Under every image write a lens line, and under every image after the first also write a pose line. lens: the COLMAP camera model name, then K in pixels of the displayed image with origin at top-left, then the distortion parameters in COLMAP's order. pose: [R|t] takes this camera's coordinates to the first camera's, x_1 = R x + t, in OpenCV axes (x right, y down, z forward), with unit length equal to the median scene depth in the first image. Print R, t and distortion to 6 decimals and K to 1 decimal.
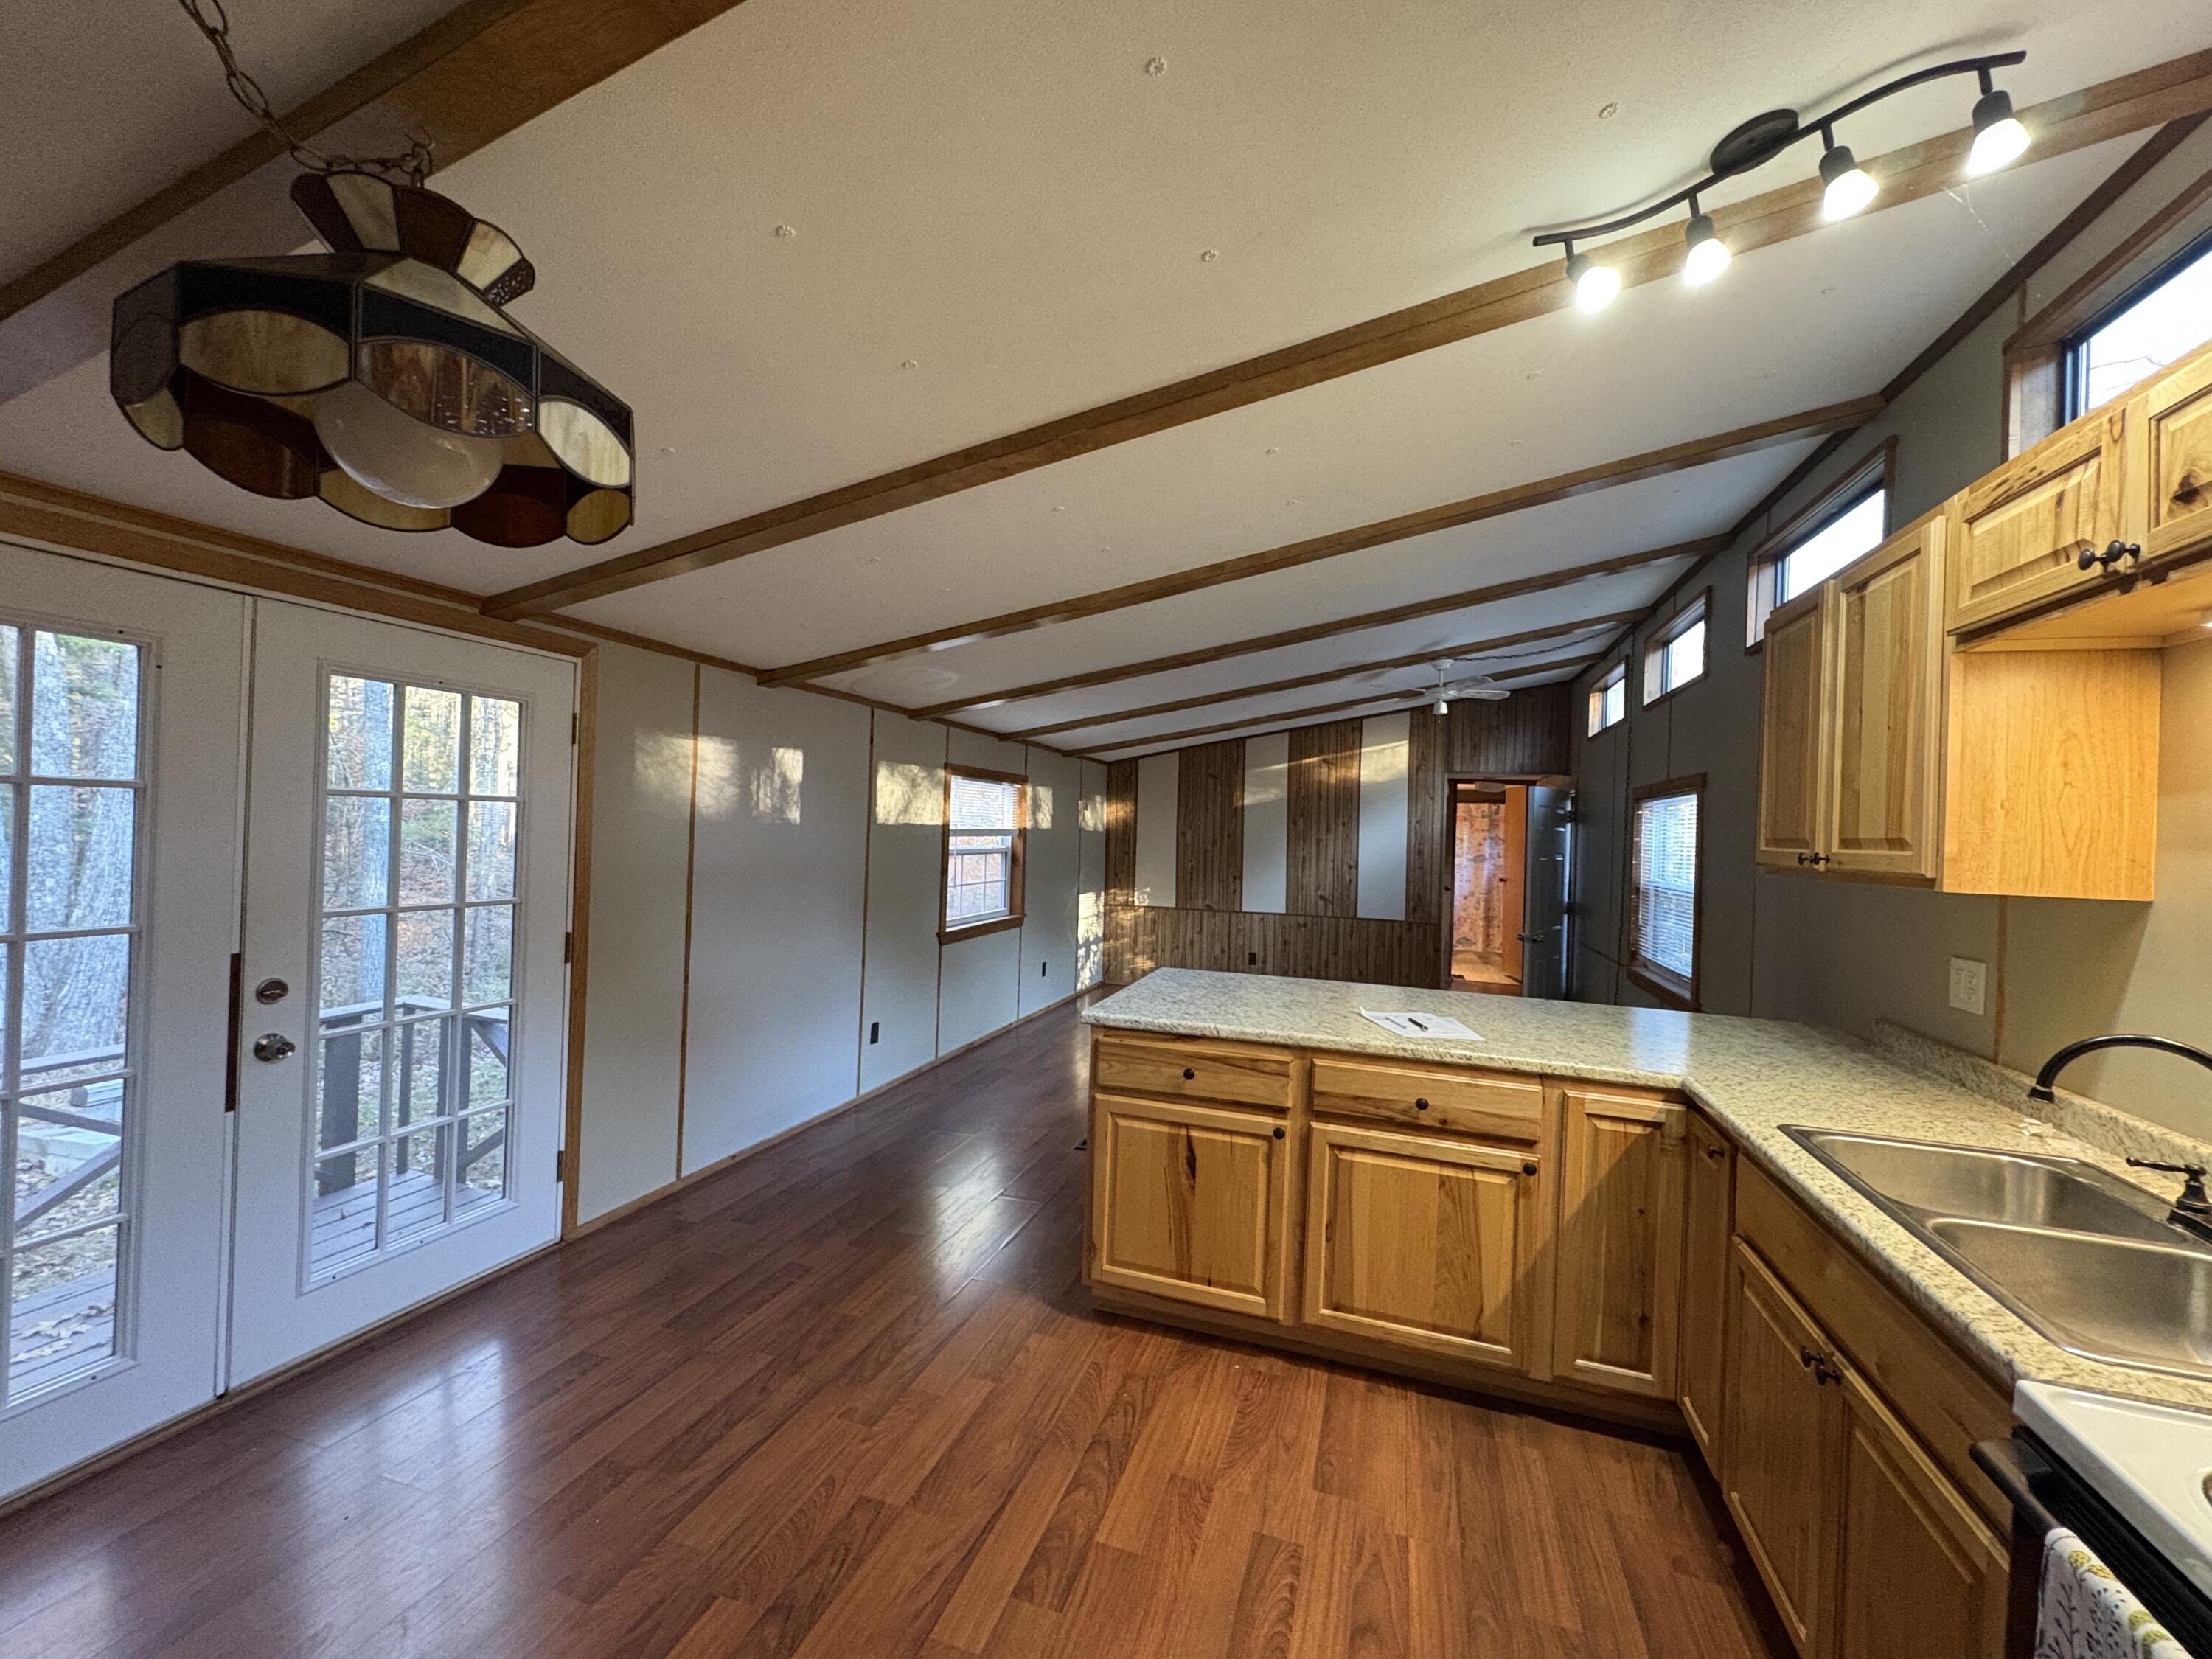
lens RADIAL K [[875.8, 0, 1105.2], [0, 875.8, 818.8], [0, 0, 1]] dist [0.001477, -0.000098]
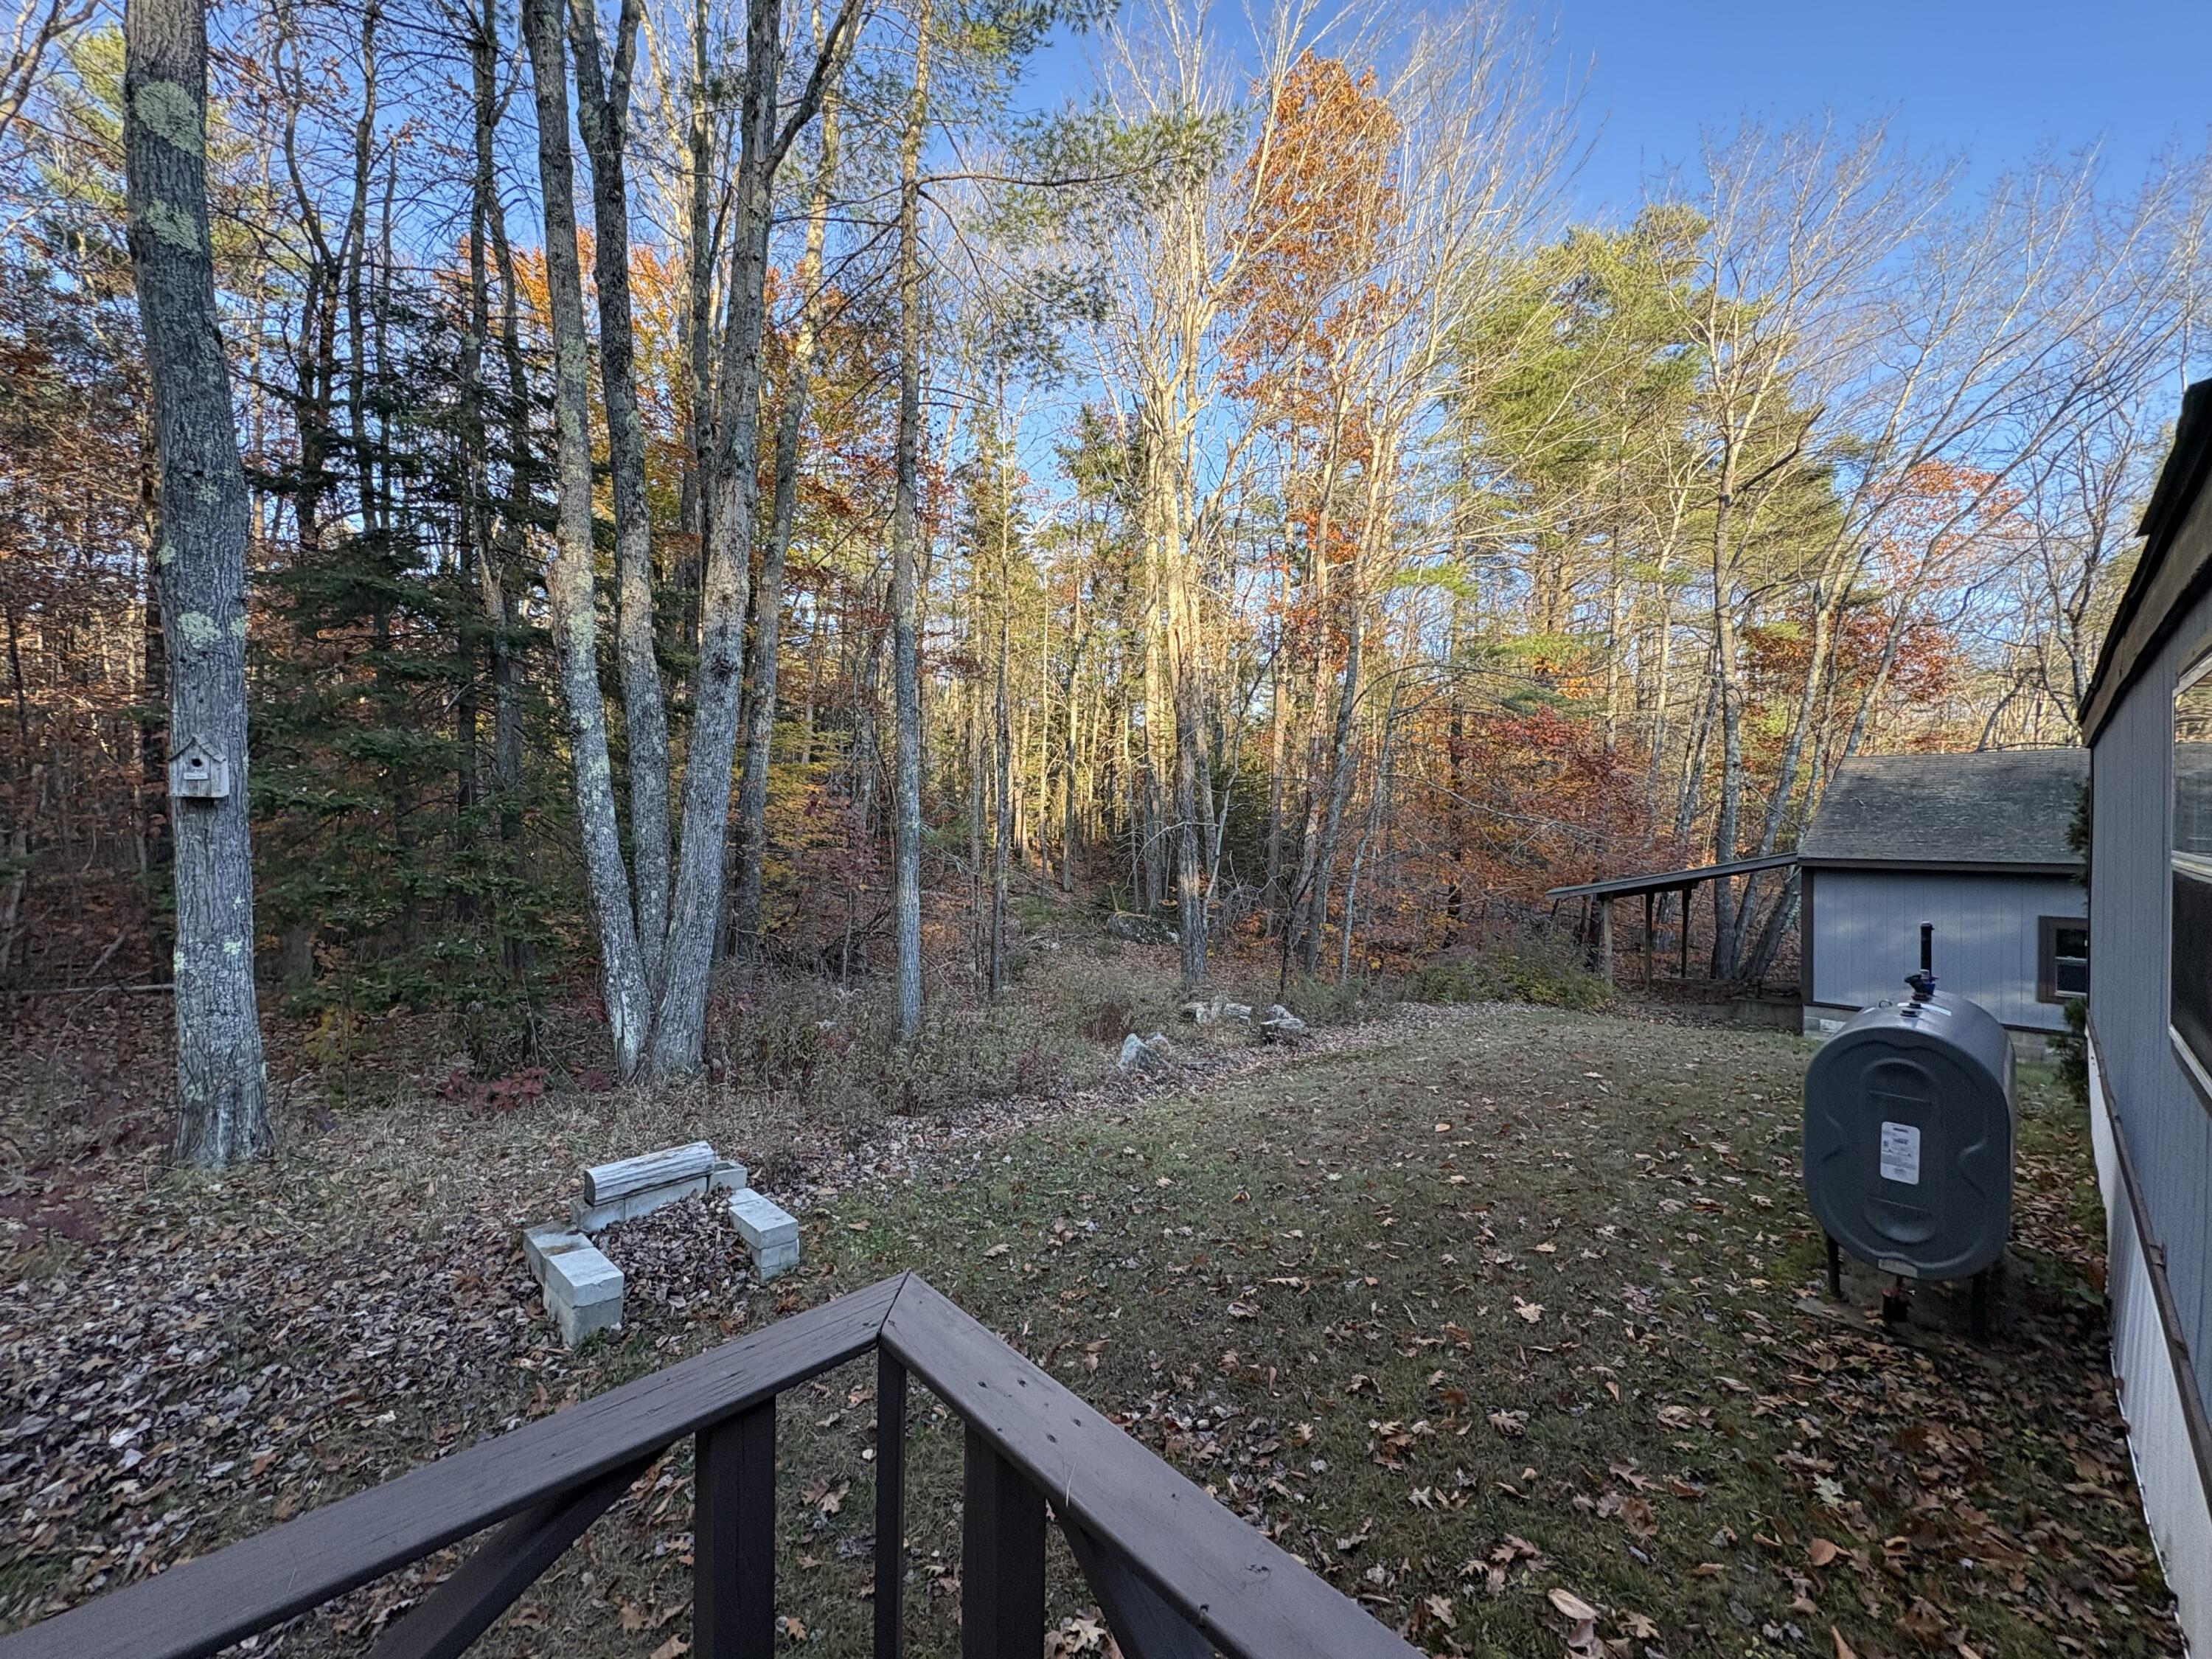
lens RADIAL K [[875.8, 0, 1103.2], [0, 875.8, 825.8], [0, 0, 1]] dist [0.001477, -0.000098]
pose [[0.881301, -0.017777, -0.472220, -0.261341], [0.022189, 0.999747, 0.003776, 0.001134], [0.472034, -0.013806, 0.881472, 0.348296]]
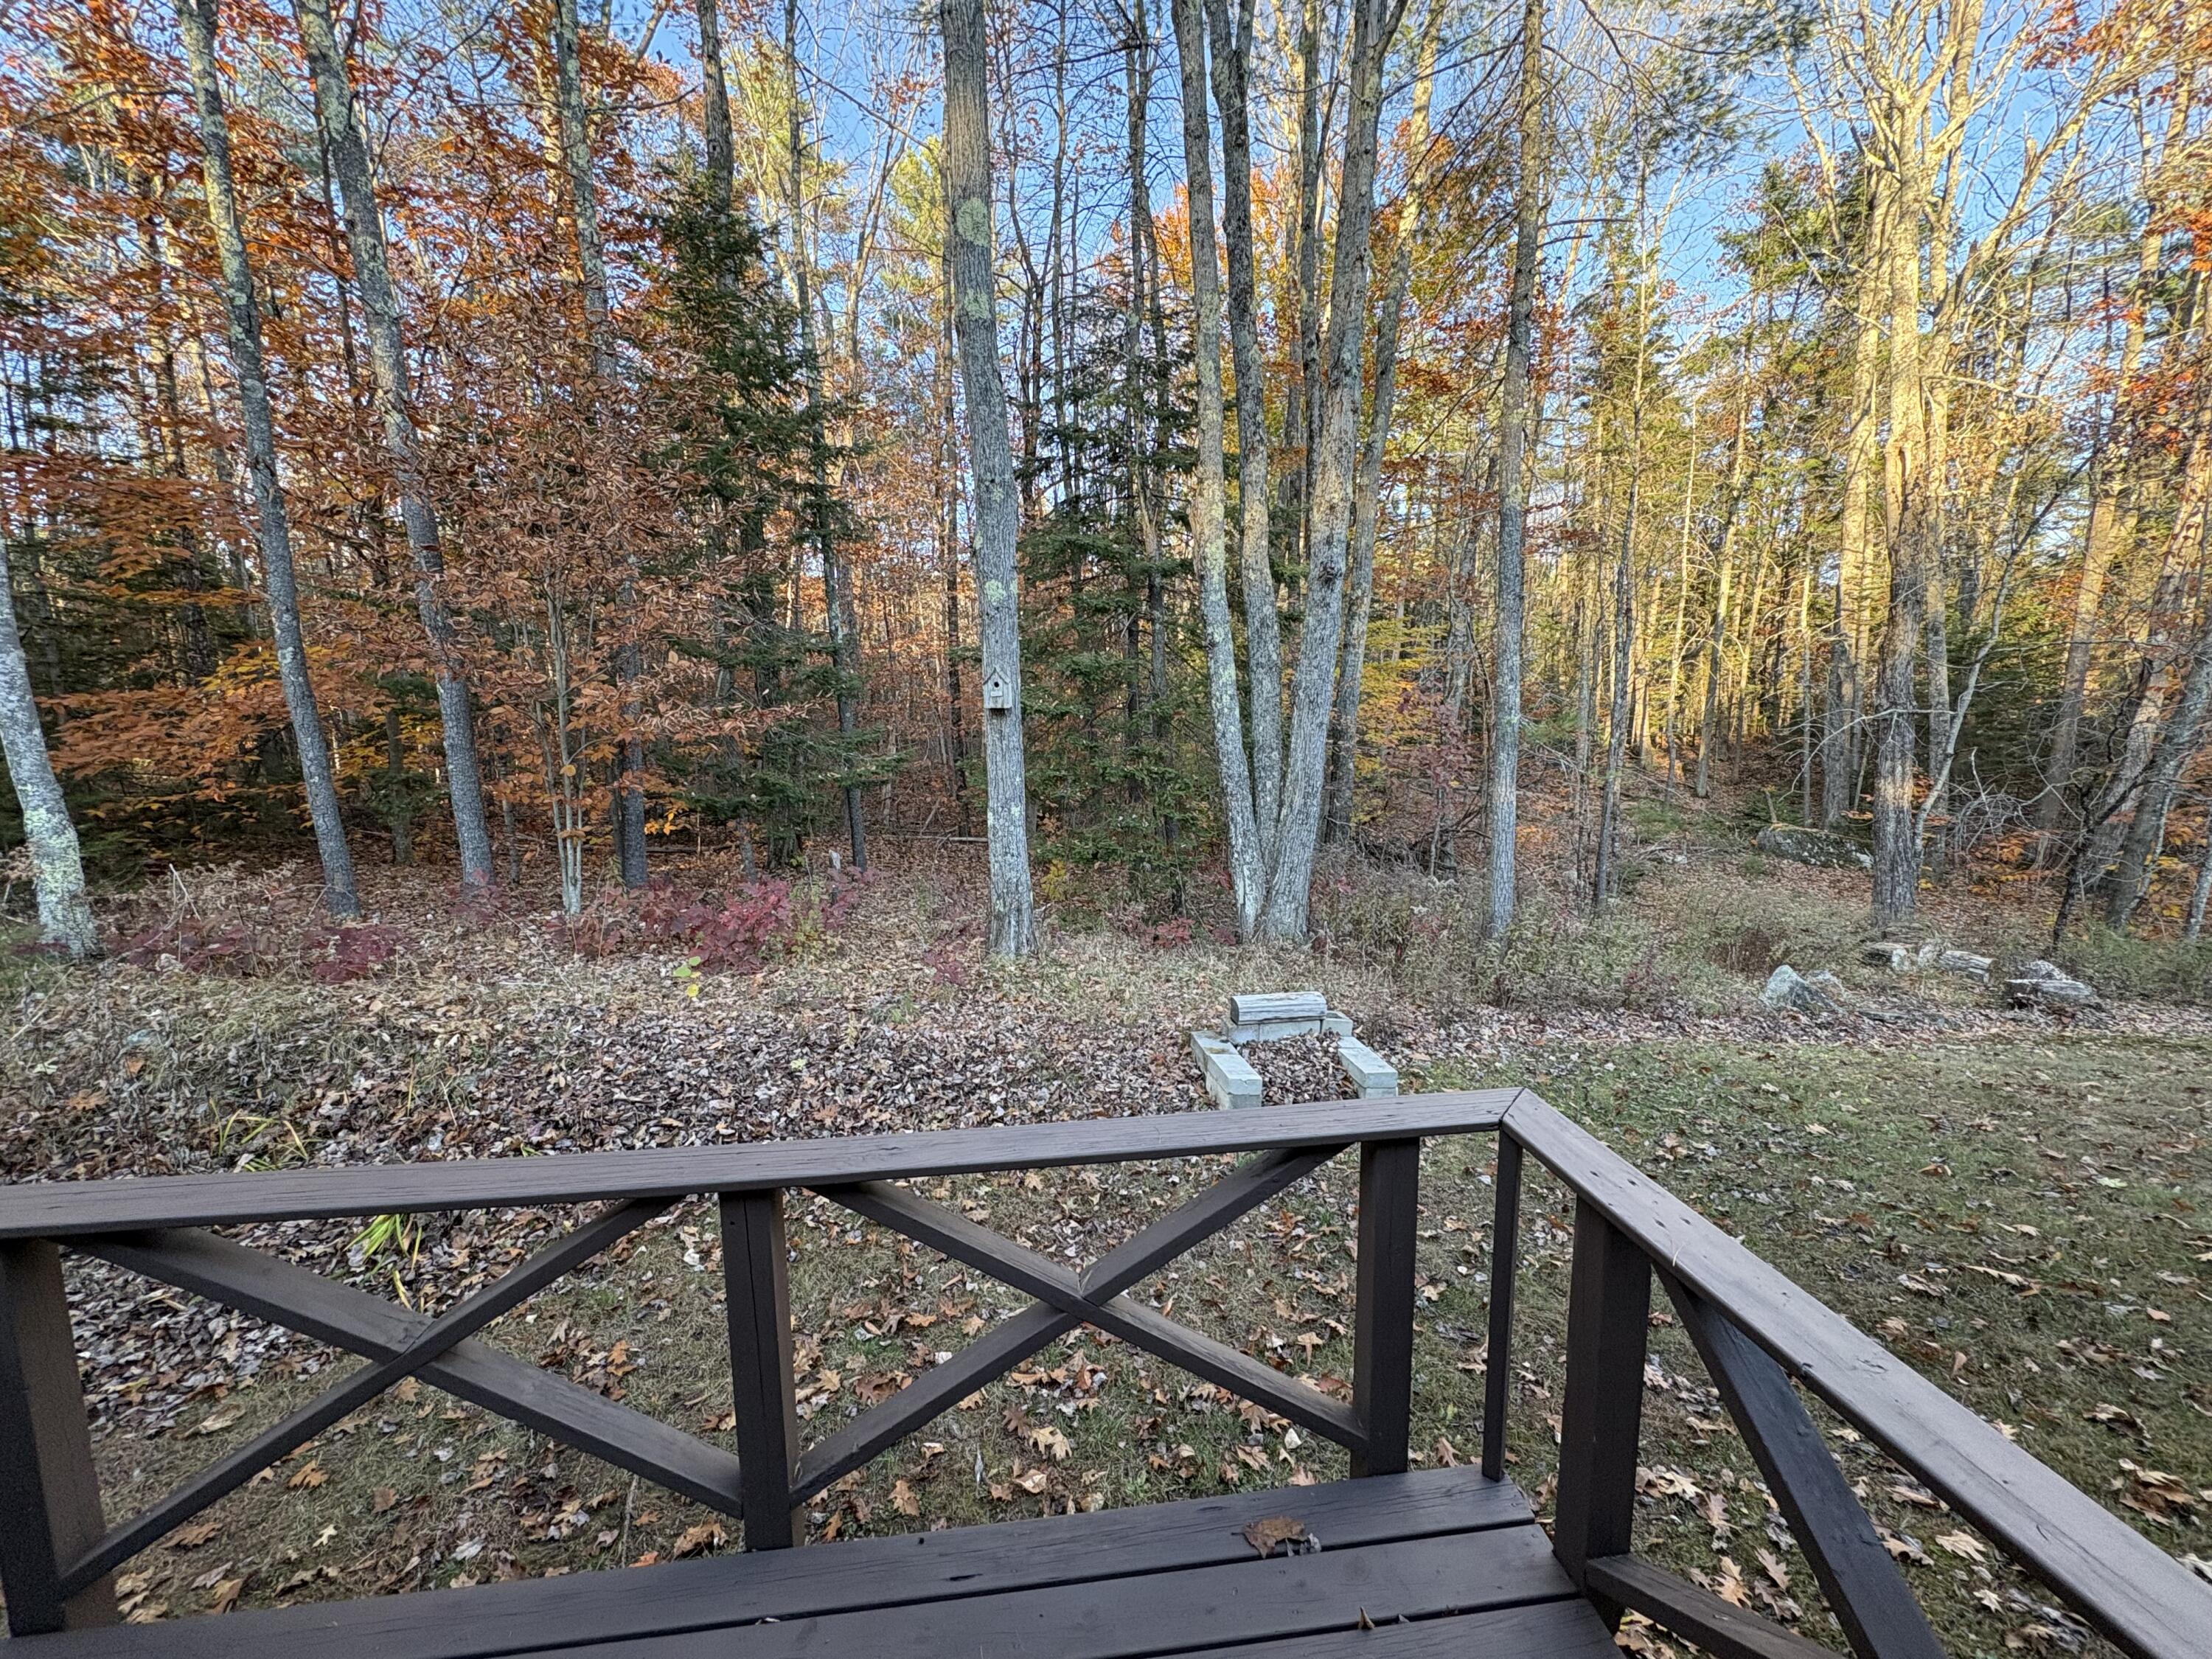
lens RADIAL K [[875.8, 0, 1110.1], [0, 875.8, 830.1], [0, 0, 1]] dist [0.001477, -0.000098]
pose [[0.428895, 0.079192, -0.899876, -0.237238], [0.036234, 0.993840, 0.104731, 0.003685], [0.902627, -0.077525, 0.423384, 0.307462]]
